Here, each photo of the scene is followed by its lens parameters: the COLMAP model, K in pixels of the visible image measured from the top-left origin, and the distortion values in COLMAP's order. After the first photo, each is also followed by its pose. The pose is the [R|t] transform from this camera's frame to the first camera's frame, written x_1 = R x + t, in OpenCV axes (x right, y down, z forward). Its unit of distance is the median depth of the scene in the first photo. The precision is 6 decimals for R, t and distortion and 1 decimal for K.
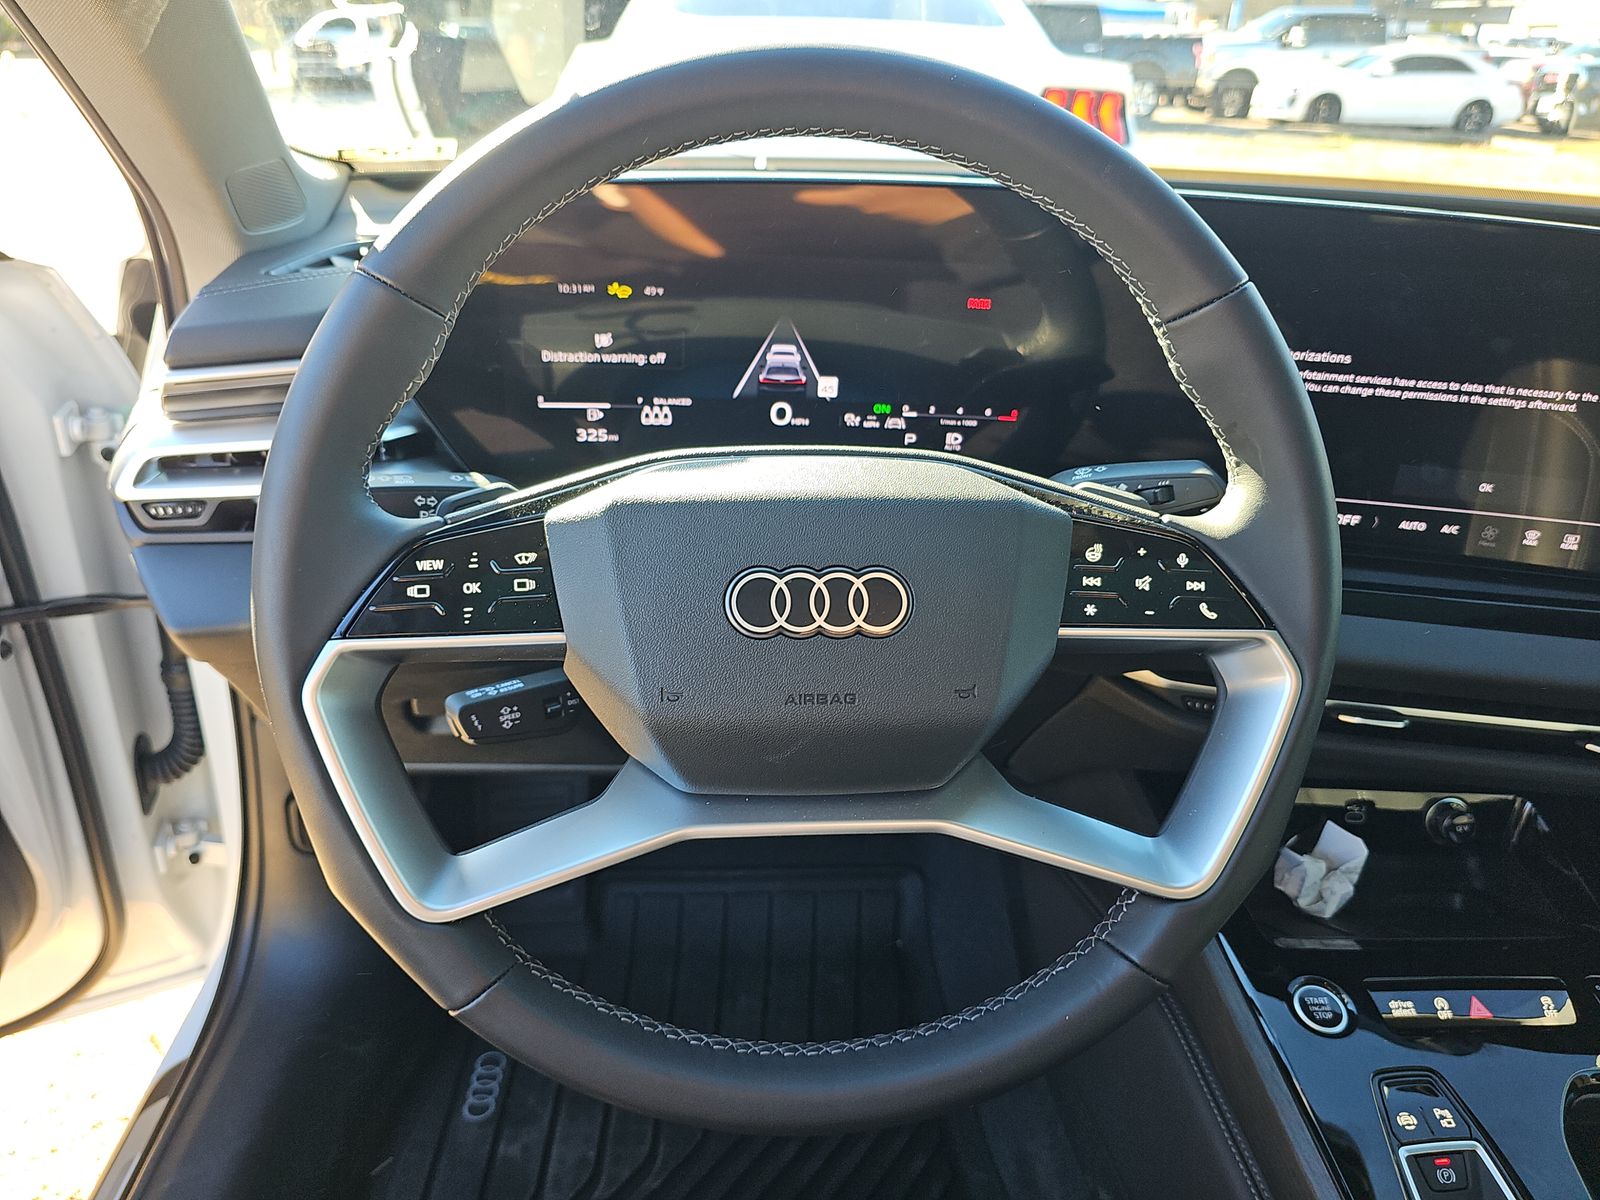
lens RADIAL K [[950.5, 0, 669.1], [0, 950.5, 598.4], [0, 0, 1]] dist [-0.000071, -0.010502]
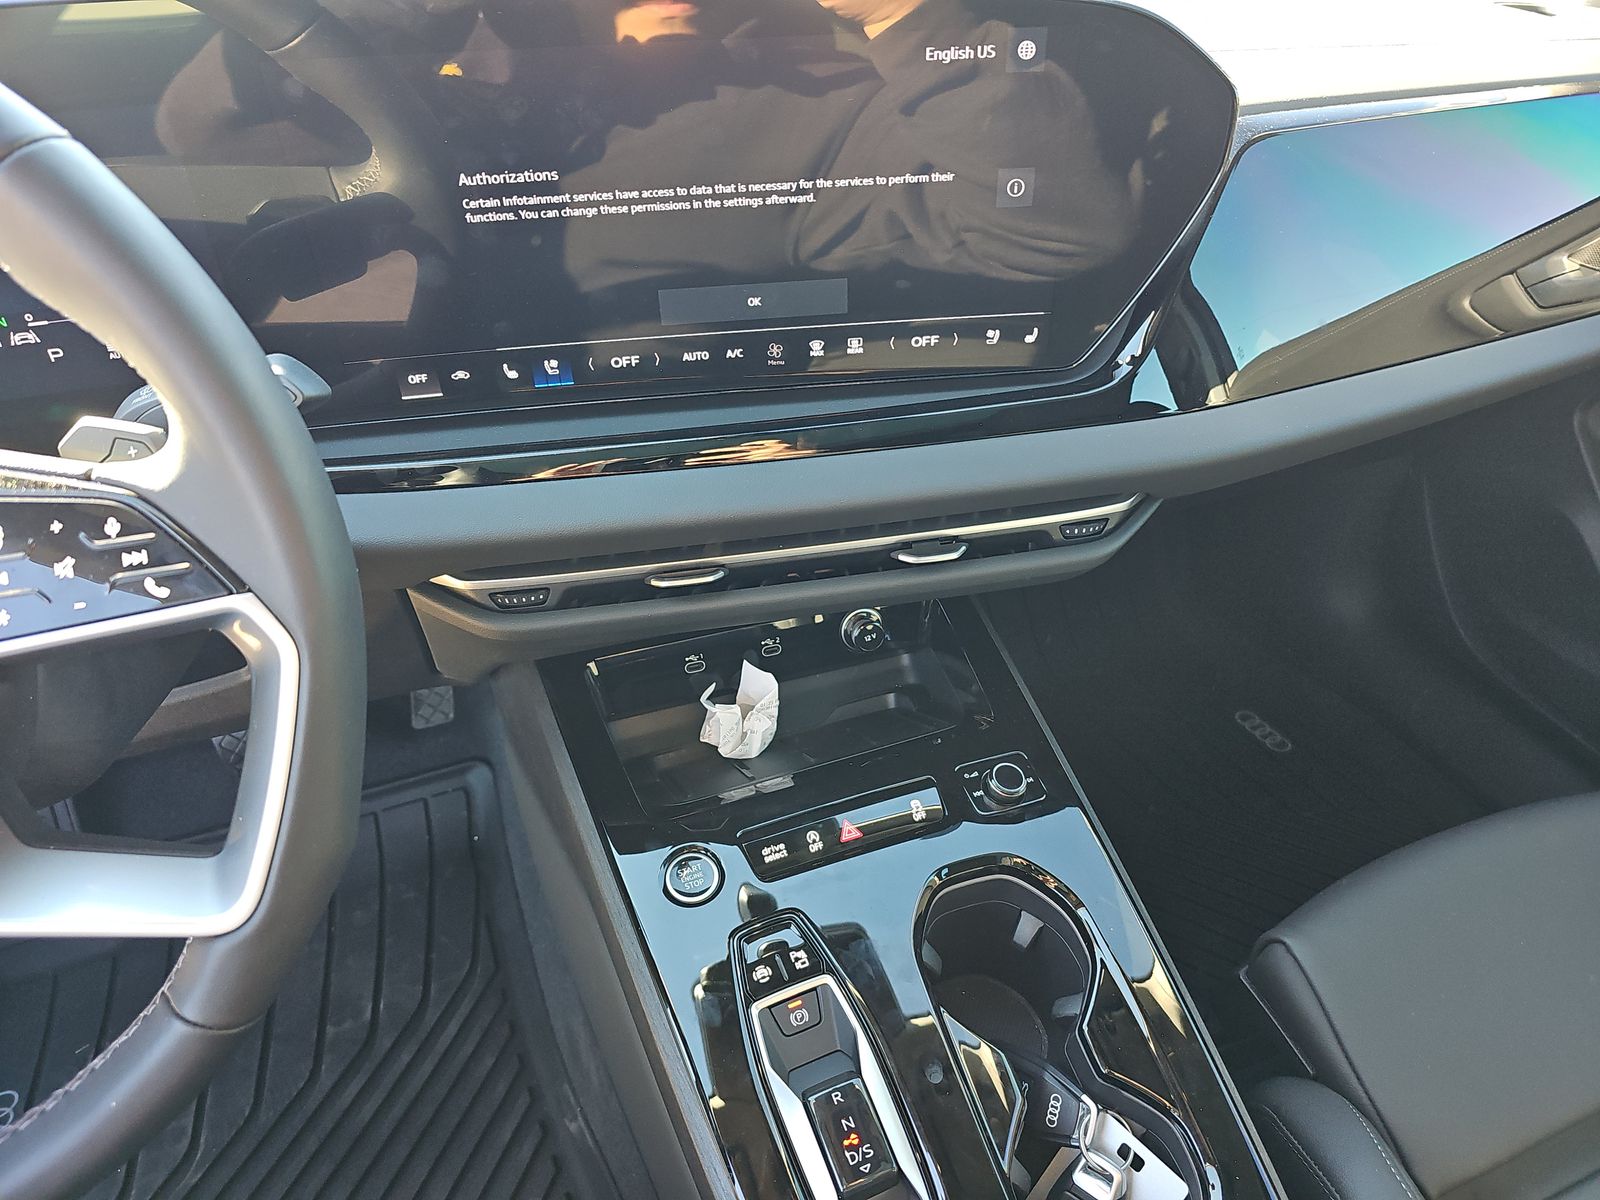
lens RADIAL K [[950.5, 0, 669.1], [0, 950.5, 598.4], [0, 0, 1]] dist [-0.000071, -0.010502]
pose [[0.952963, -0.223799, 0.204392, 0.558337], [0.185913, 0.964223, 0.188972, -0.032096], [-0.239371, -0.142084, 0.960476, 0.116684]]
